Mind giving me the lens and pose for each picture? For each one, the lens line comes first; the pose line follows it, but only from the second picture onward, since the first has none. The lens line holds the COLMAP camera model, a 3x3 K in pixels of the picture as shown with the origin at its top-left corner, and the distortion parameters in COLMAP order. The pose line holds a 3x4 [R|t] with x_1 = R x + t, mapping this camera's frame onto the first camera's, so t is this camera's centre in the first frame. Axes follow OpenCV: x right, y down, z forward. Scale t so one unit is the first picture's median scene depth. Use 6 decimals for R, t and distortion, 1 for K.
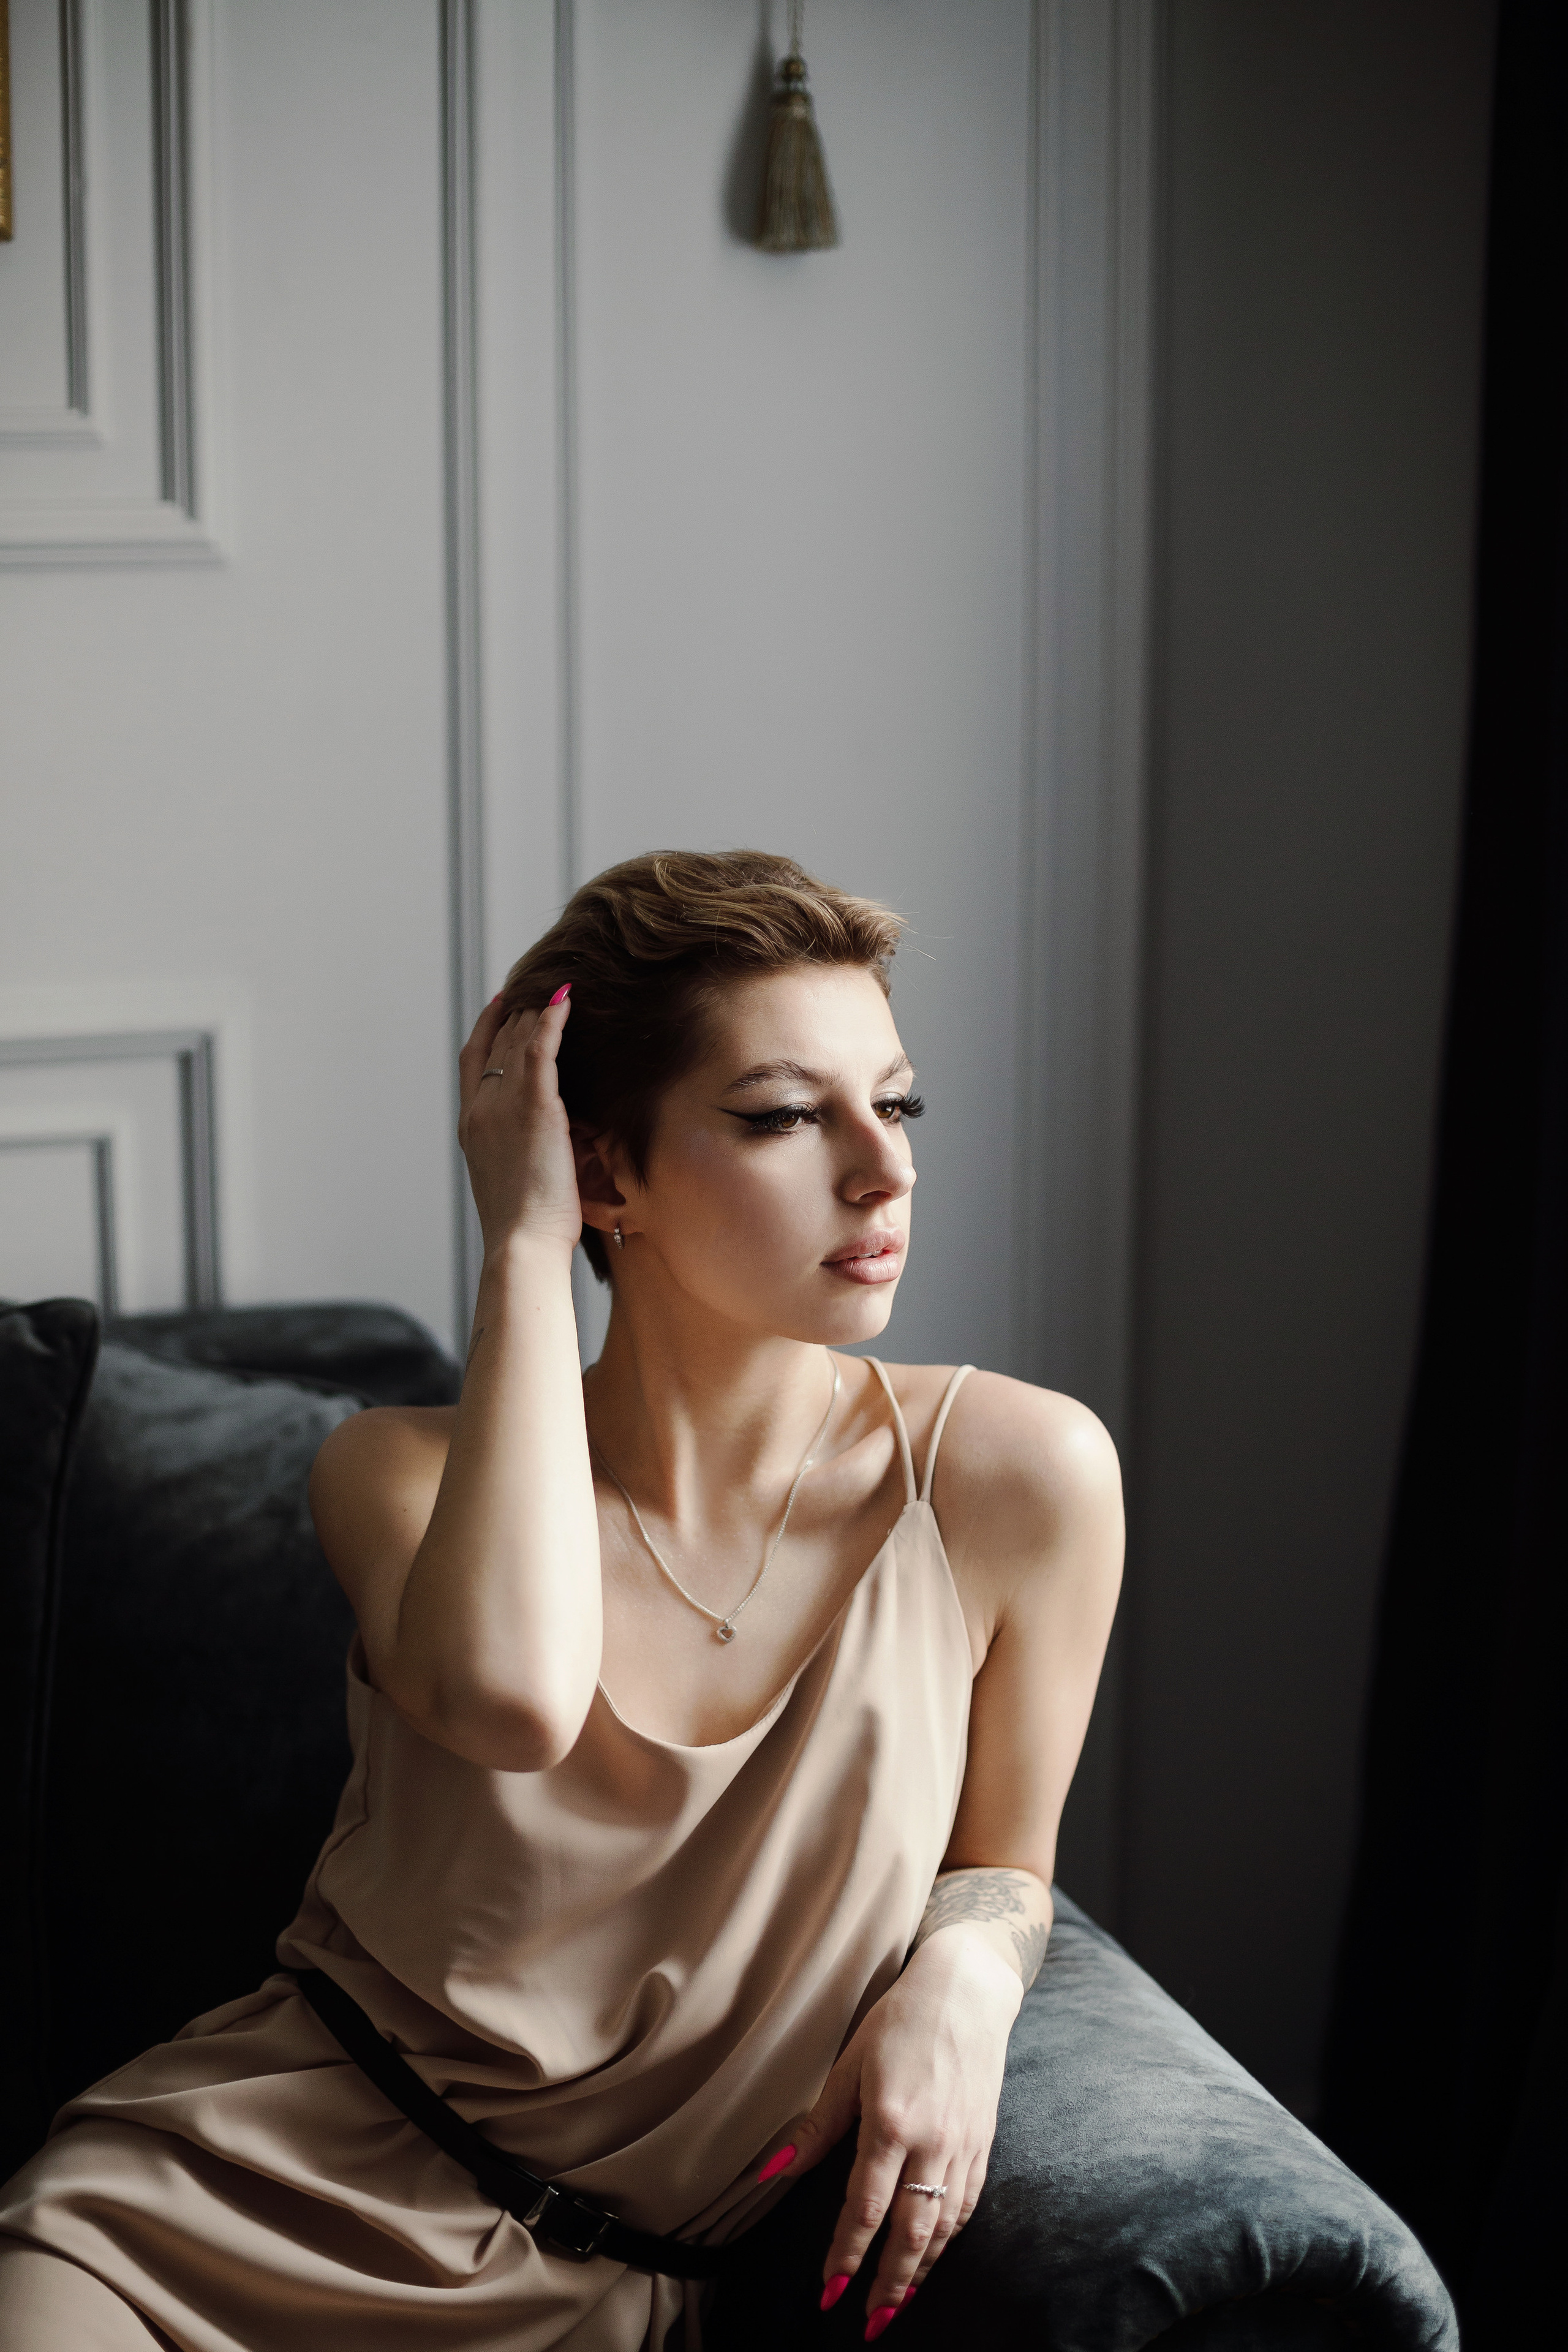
lens RADIAL K [[3536.5, 0, 784.0], [0, 3536.5, 1176.0], [0, 0, 1]] dist [-0.009643, -0.197311]
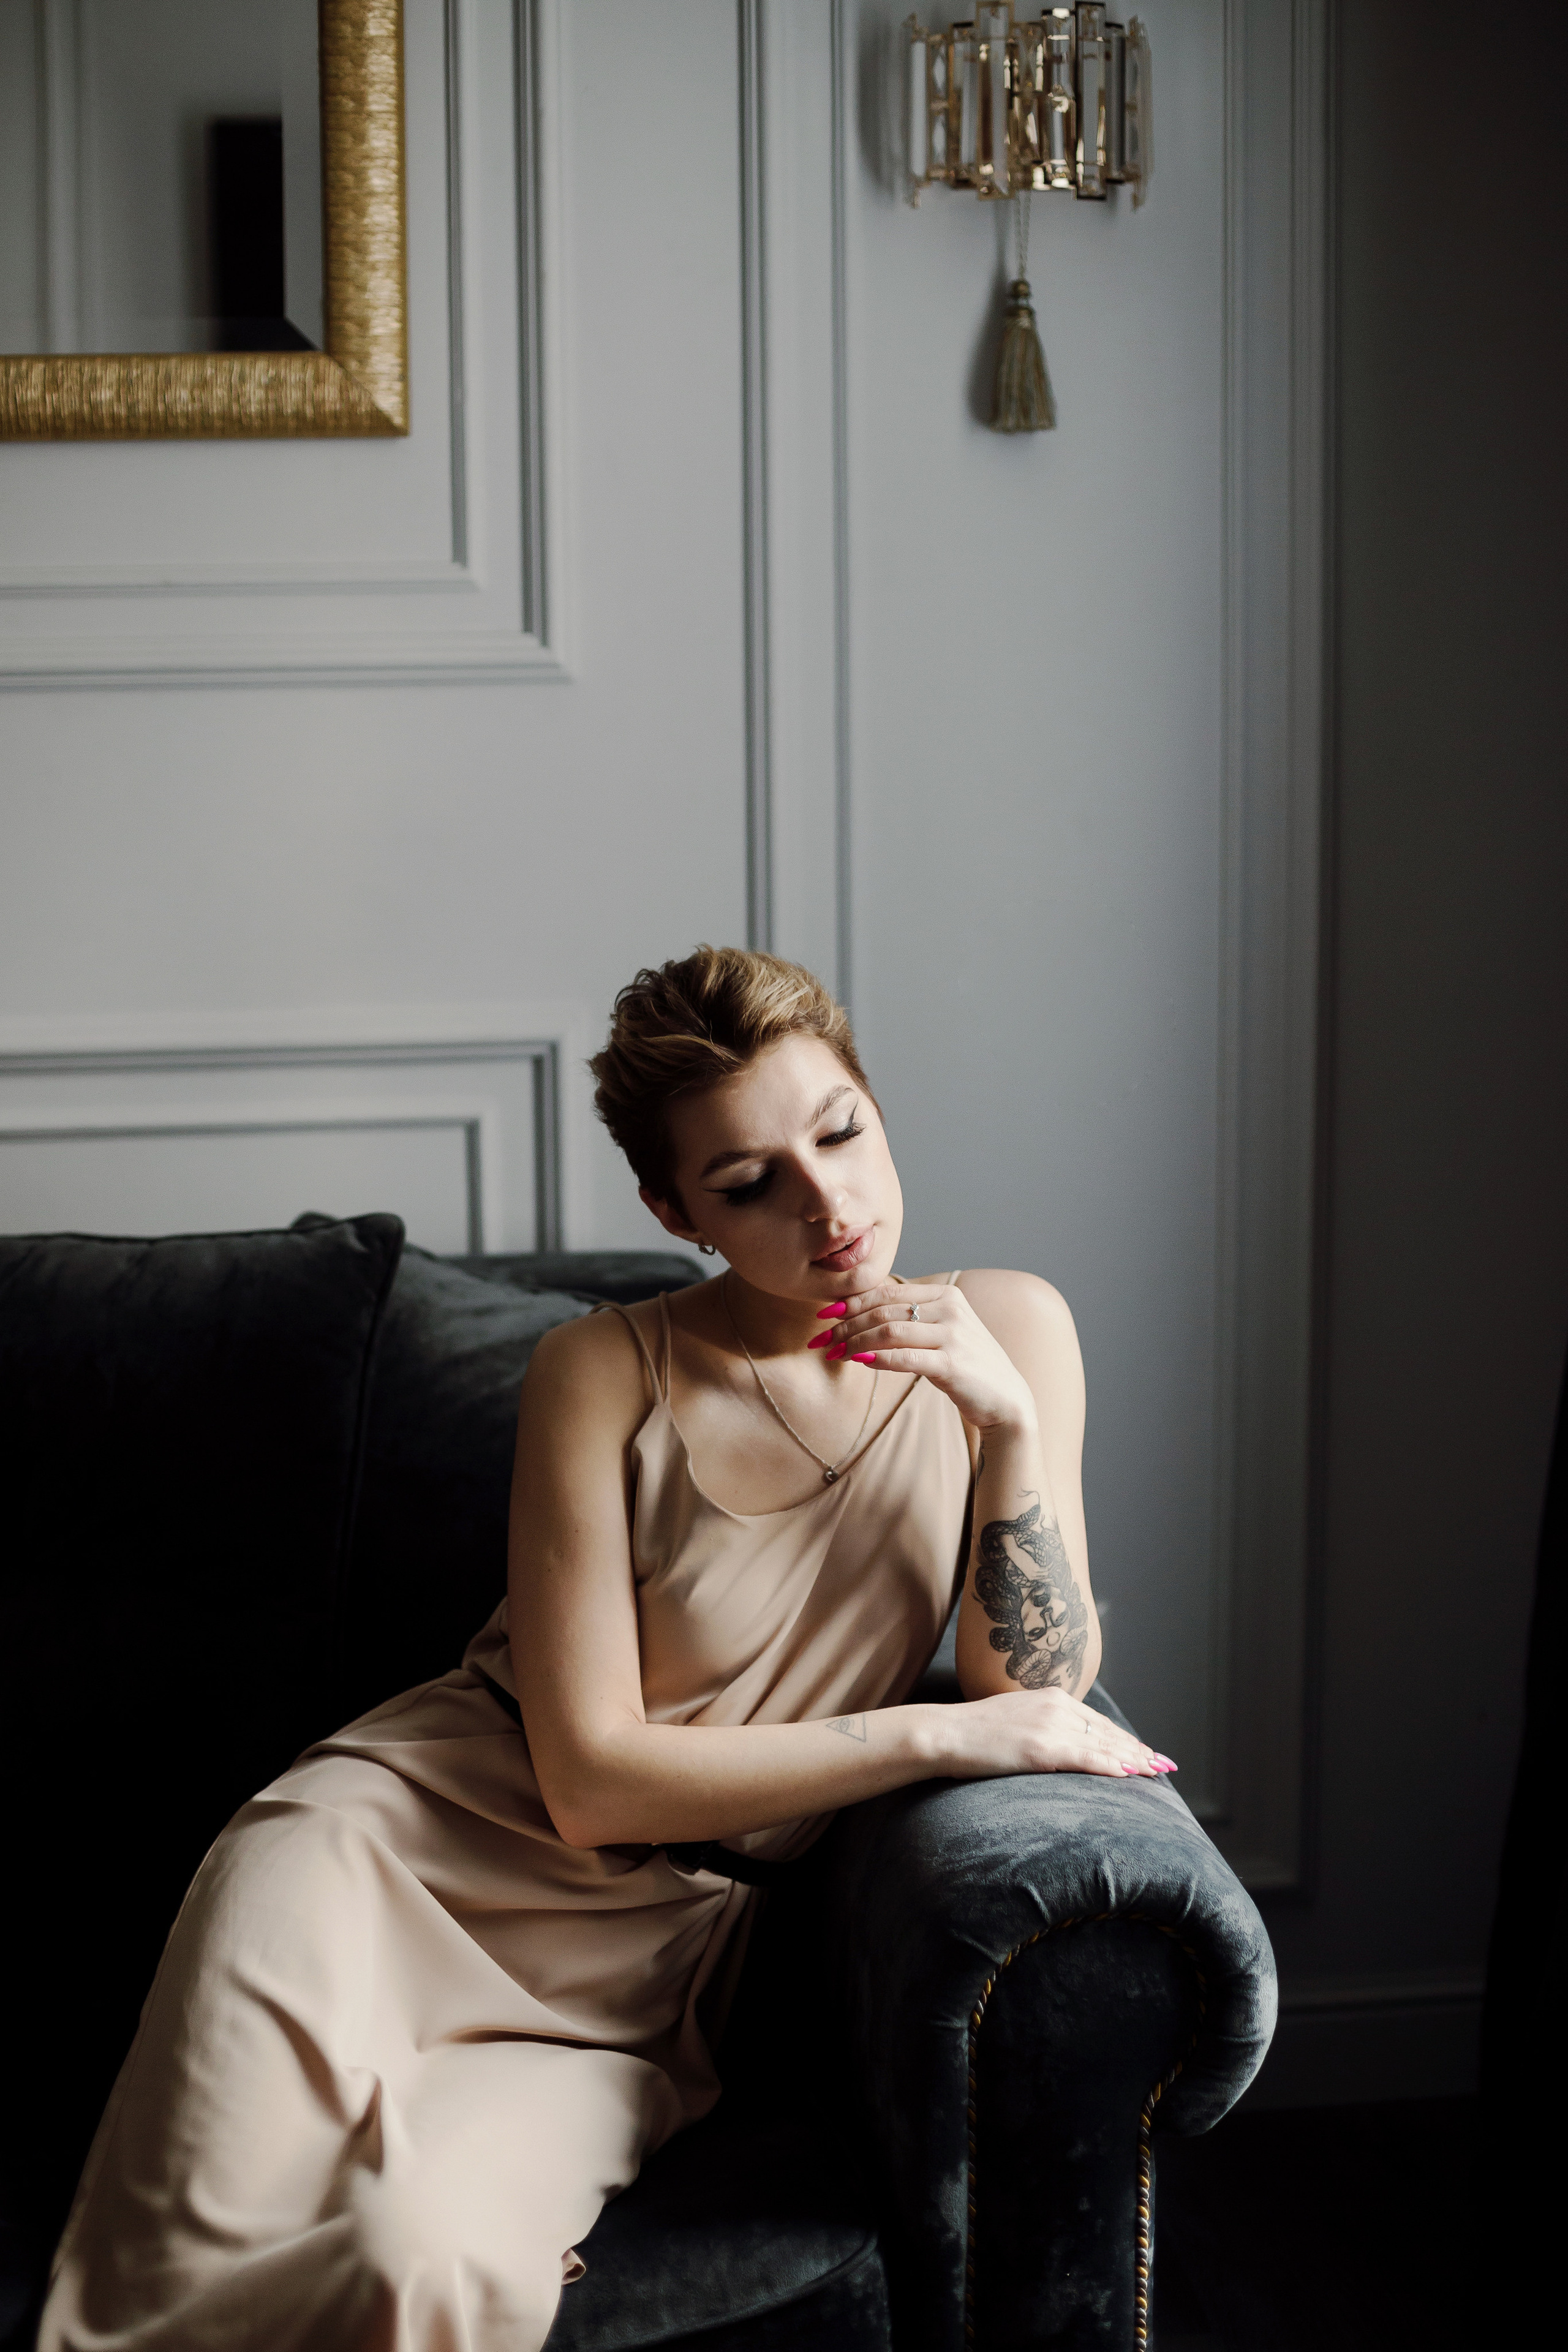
lens RADIAL K [[3536.5, 0, 784.0], [0, 3536.5, 1176.0], [0, 0, 1]] dist [-0.009643, -0.197311]
pose [[0.980984, 0.021852, -0.192857, 0.184223], [-0.028045, 0.999173, -0.029440, 0.048199], [0.192054, 0.034289, 0.980785, -0.271216]]
